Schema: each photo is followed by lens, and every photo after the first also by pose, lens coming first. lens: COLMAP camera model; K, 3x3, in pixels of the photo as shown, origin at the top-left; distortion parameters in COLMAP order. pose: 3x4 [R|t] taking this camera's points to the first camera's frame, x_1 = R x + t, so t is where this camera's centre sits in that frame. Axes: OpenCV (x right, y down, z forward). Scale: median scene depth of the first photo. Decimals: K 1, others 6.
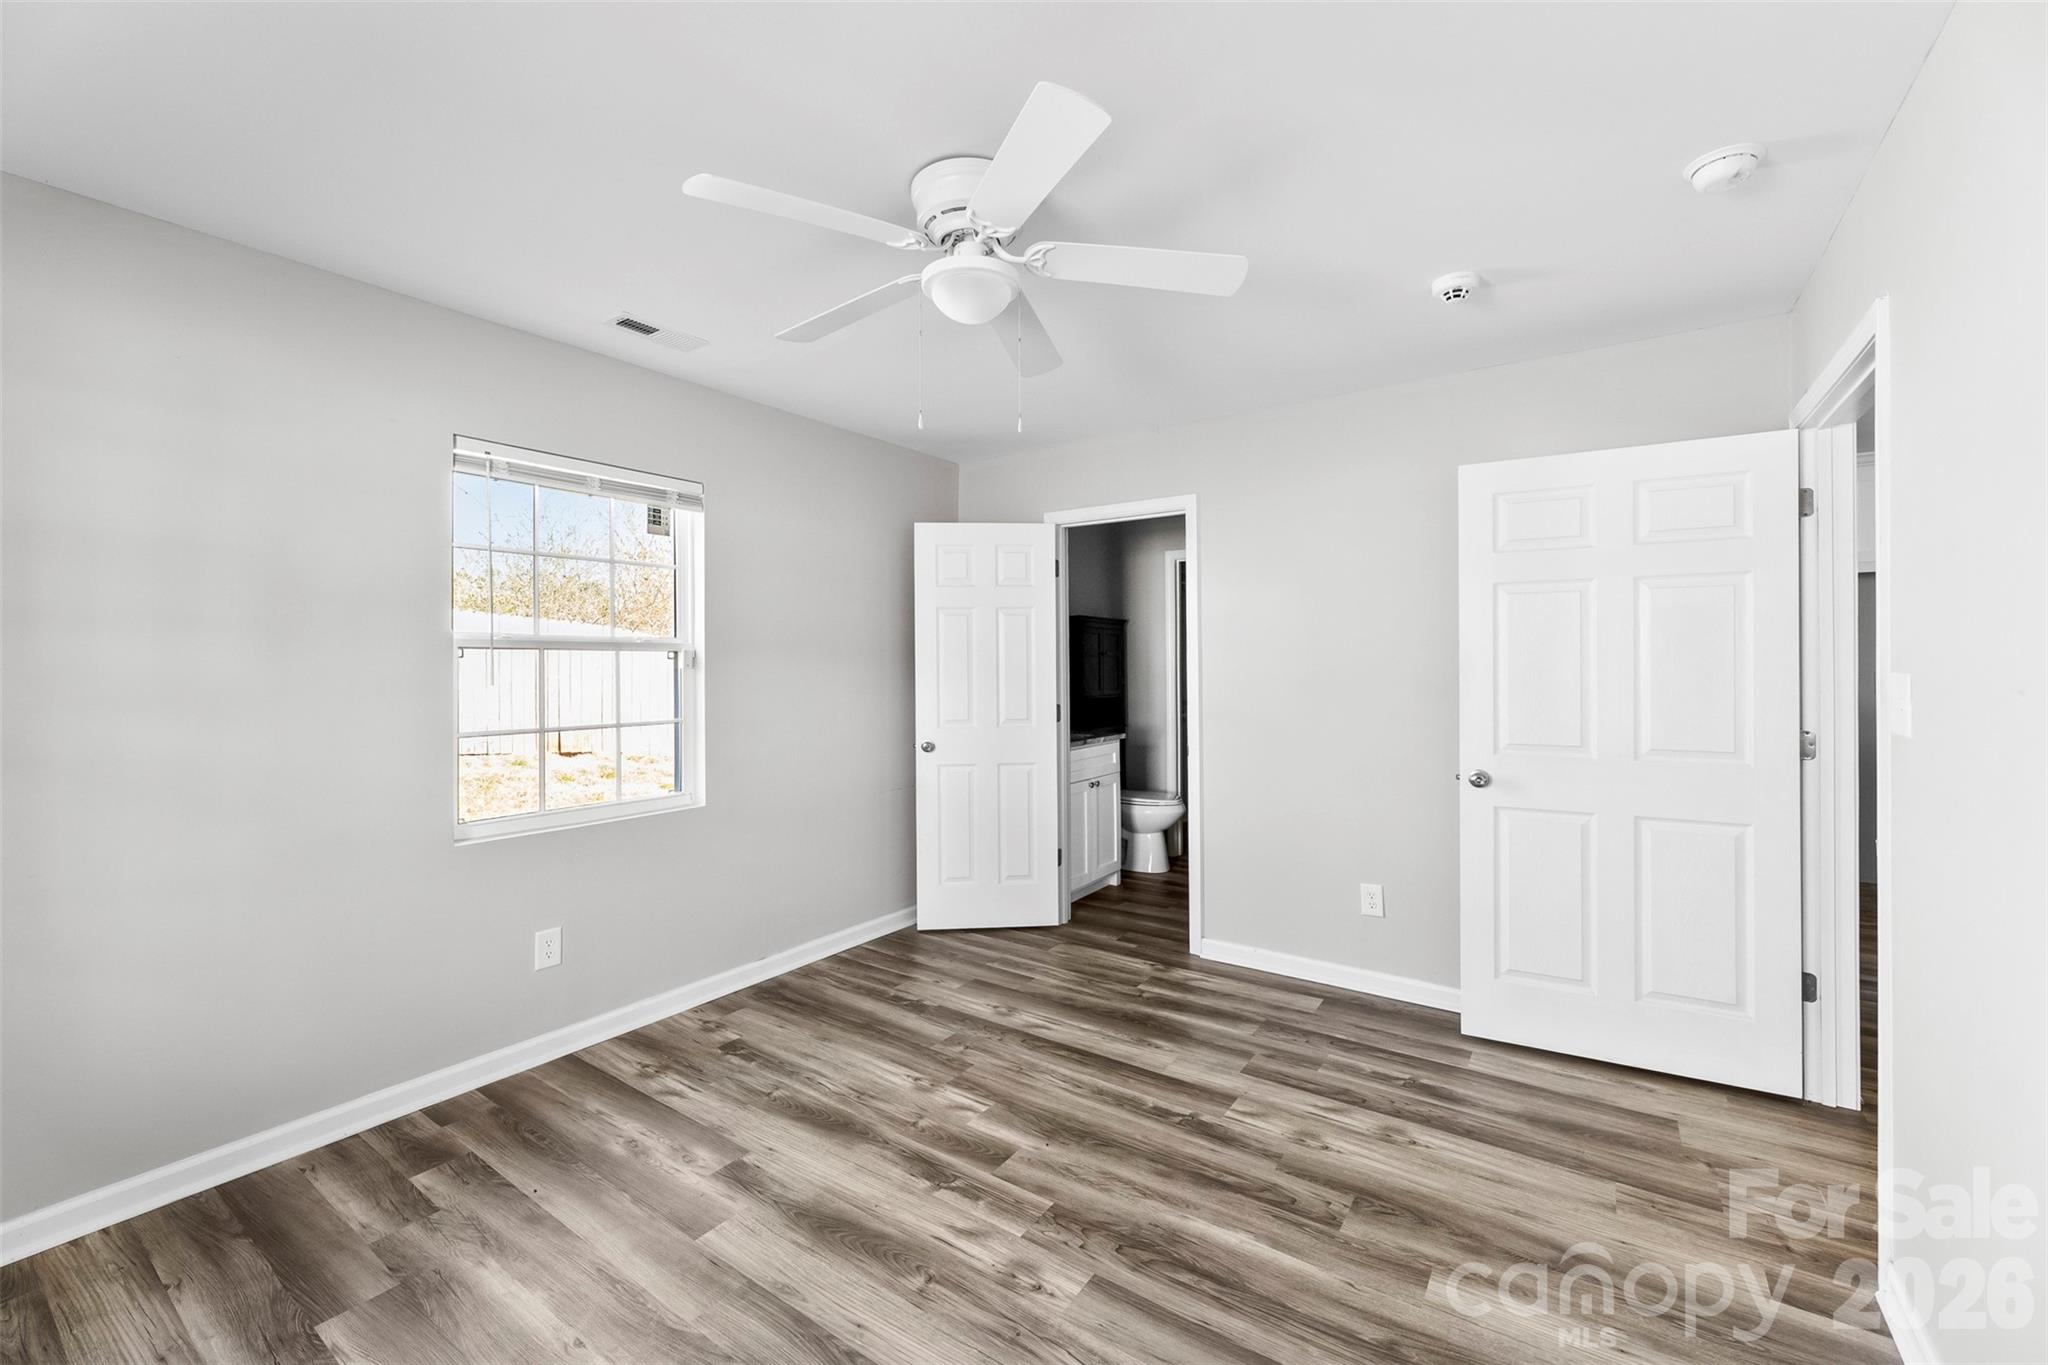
lens RADIAL K [[830.7, 0, 1022.8], [0, 830.7, 664.1], [0, 0, 1]] dist [-0.001543, 0.000423]
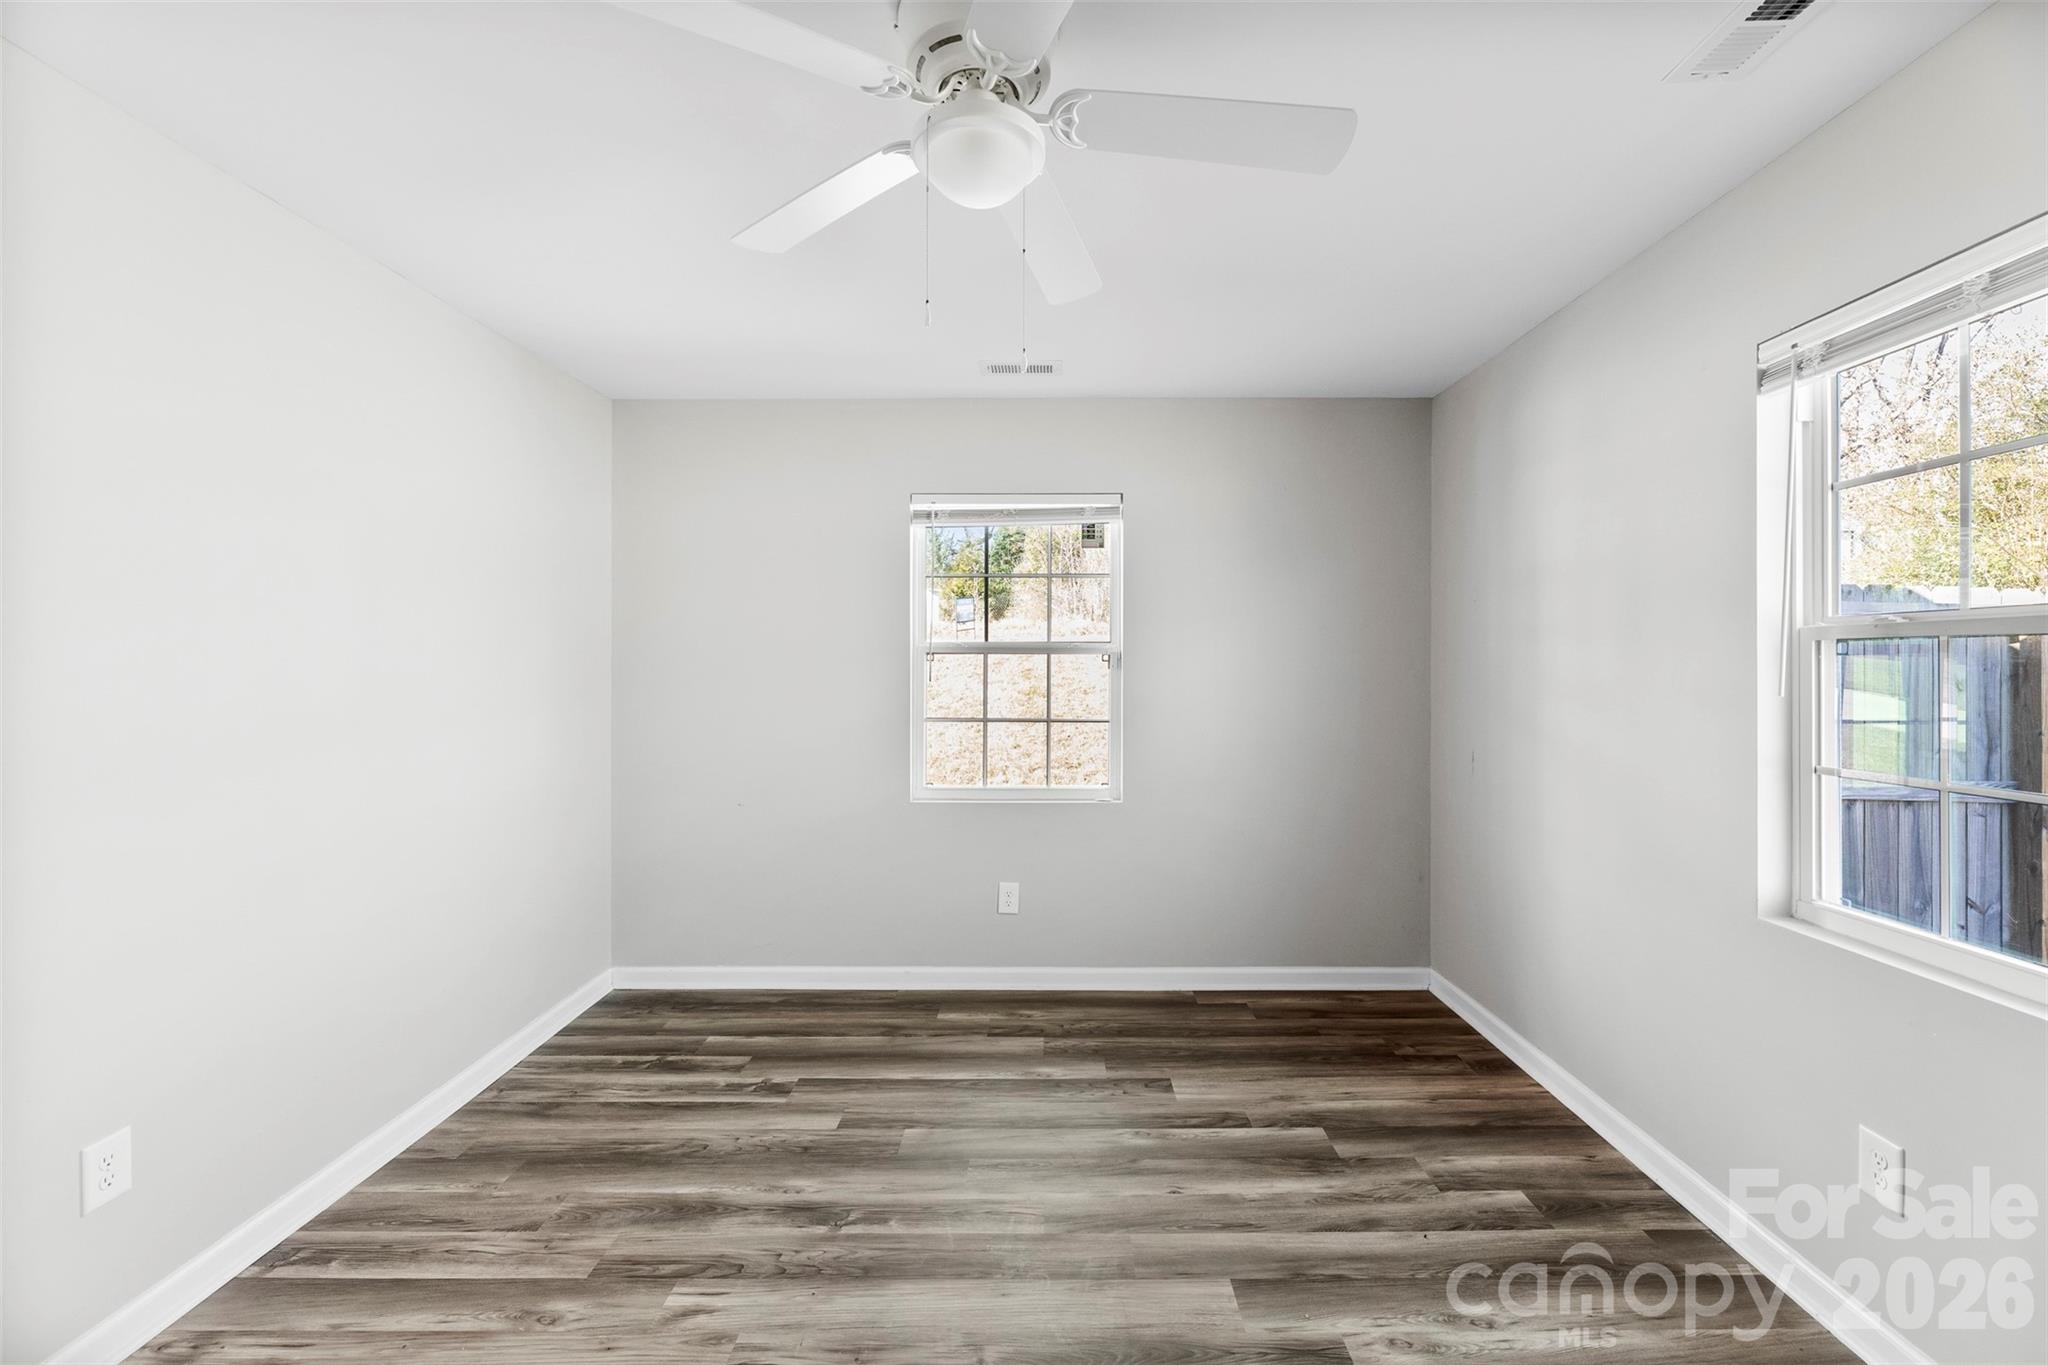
lens RADIAL K [[830.7, 0, 1054.6], [0, 830.7, 684.5], [0, 0, 1]] dist [-0.001543, 0.000423]
pose [[-0.817764, 0.015960, -0.575333, 0.293634], [0.004238, 0.999755, 0.021709, -0.004853], [0.575538, 0.015315, -0.817631, 1.599758]]
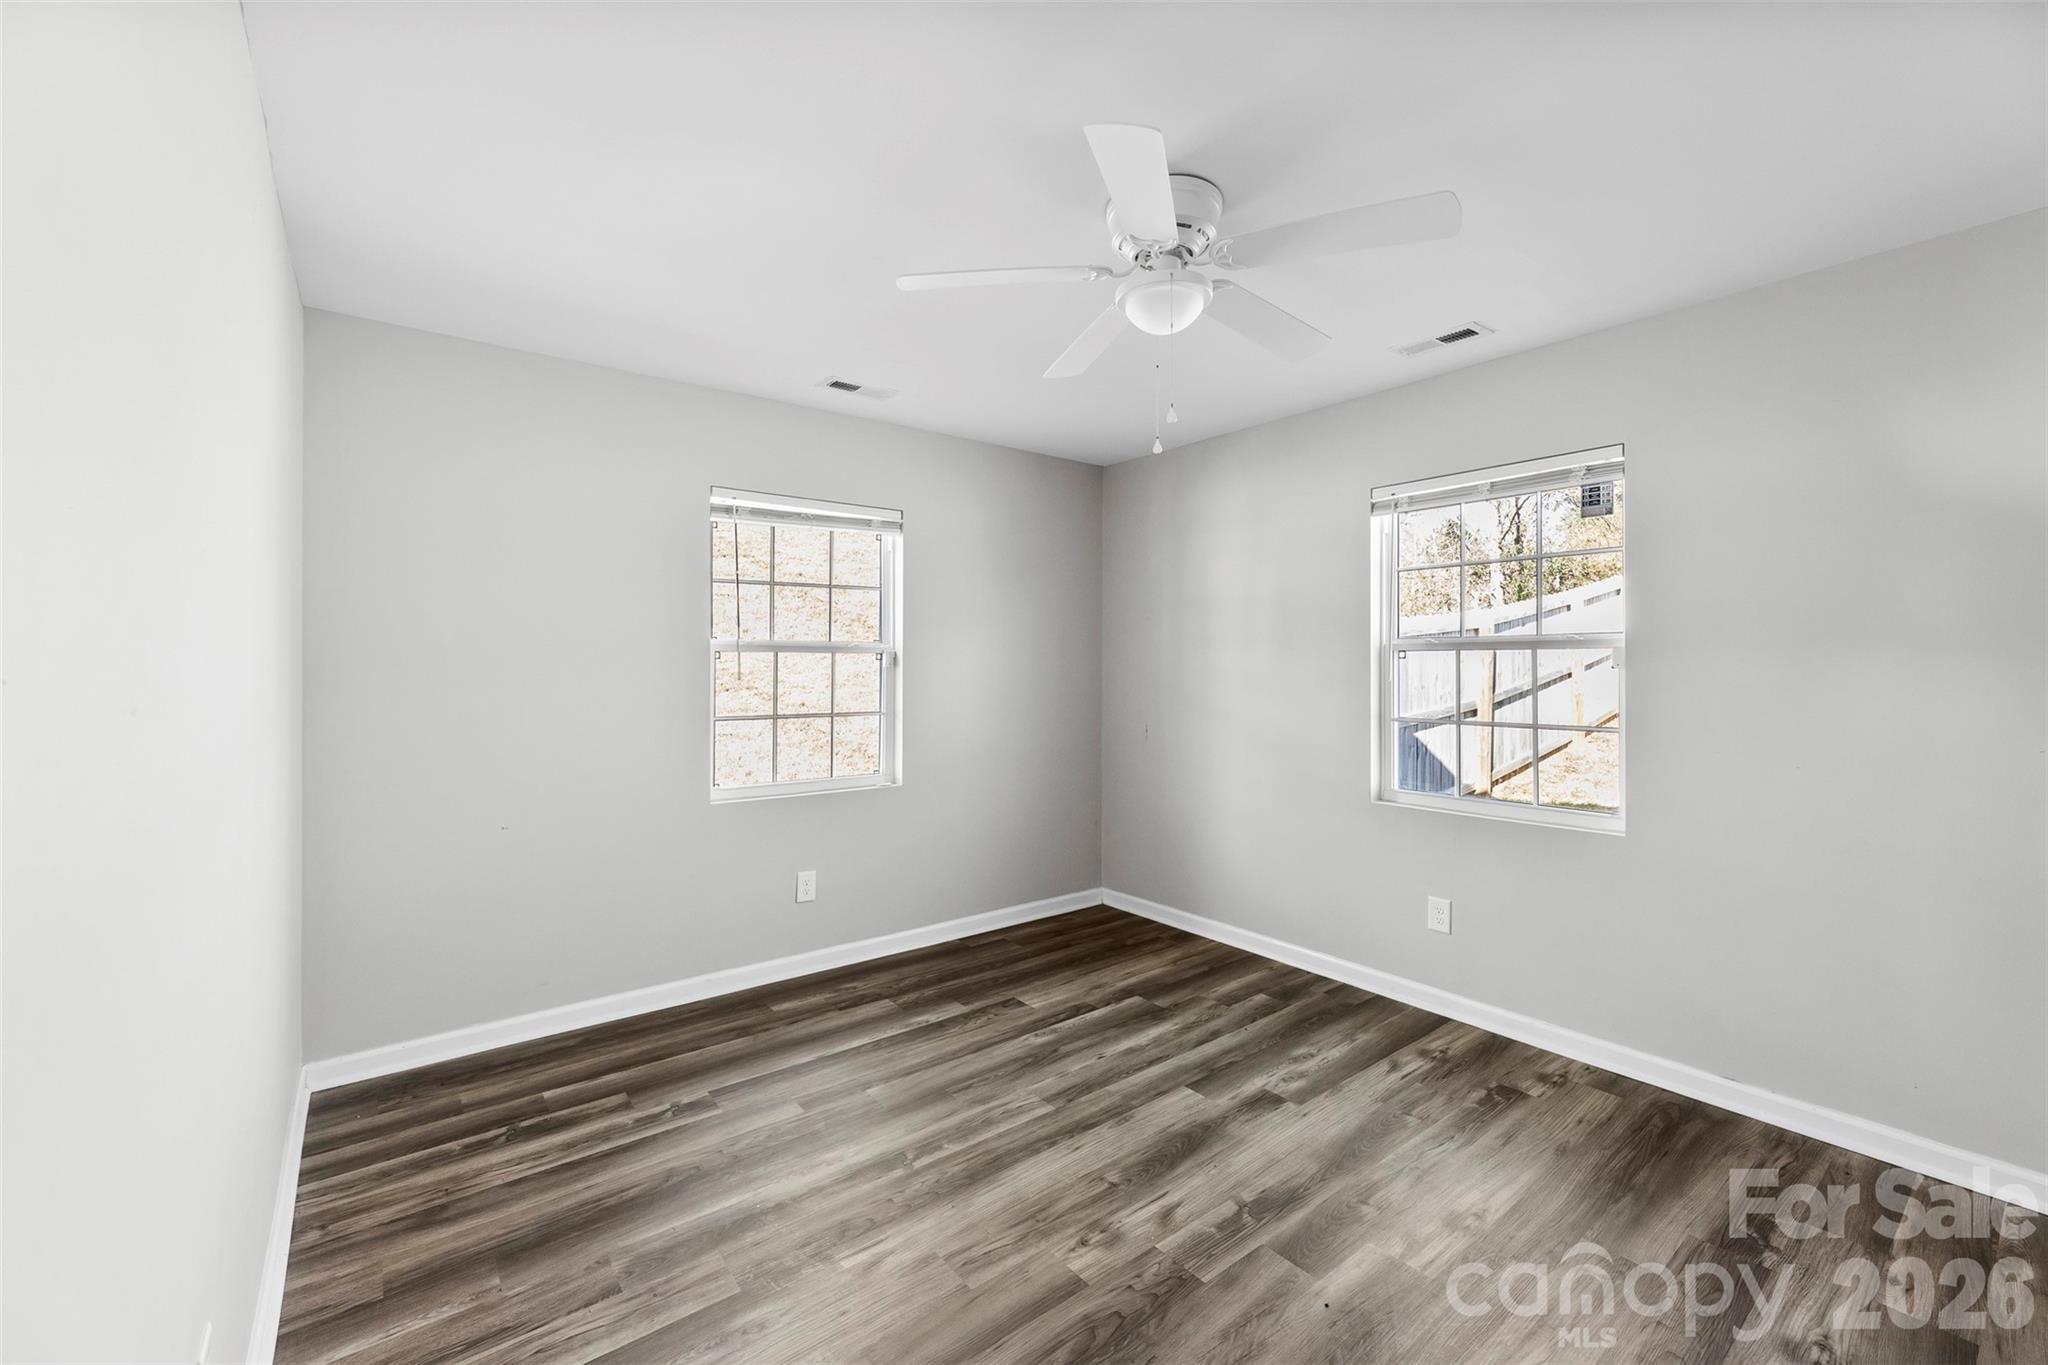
lens RADIAL K [[830.7, 0, 1020.8], [0, 830.7, 681.0], [0, 0, 1]] dist [-0.001543, 0.000423]
pose [[-0.293189, 0.023060, -0.955776, 0.952726], [0.001302, 0.999718, 0.023721, -0.008629], [0.956054, 0.005710, -0.293136, 1.106947]]
